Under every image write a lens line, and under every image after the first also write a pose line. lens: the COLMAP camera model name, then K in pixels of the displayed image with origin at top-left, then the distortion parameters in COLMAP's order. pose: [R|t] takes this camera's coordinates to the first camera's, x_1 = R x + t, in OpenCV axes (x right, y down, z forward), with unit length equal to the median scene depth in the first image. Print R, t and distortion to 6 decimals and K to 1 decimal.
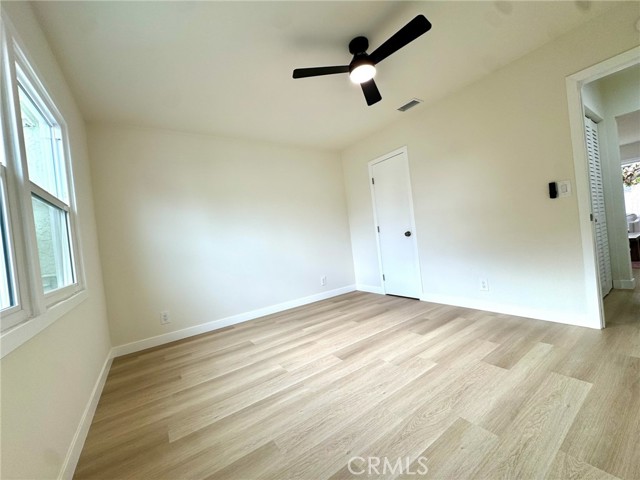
lens RADIAL K [[255.8, 0, 320.0], [0, 255.8, 240.0], [0, 0, 1]] dist [-0.002021, -0.000035]
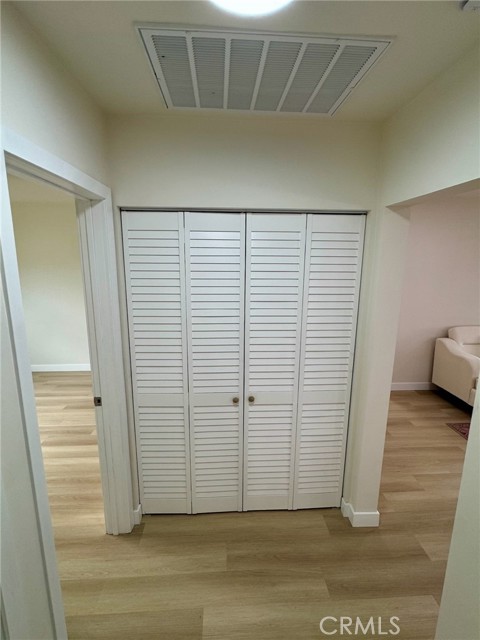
lens RADIAL K [[310.7, 0, 240.0], [0, 310.7, 320.0], [0, 0, 1]] dist [-0.000477, 0.000368]
pose [[0.852094, 0.216498, -0.476512, 1.451554], [-0.107140, 0.963309, 0.246082, -0.464640], [0.512305, -0.158632, 0.844026, 0.415049]]
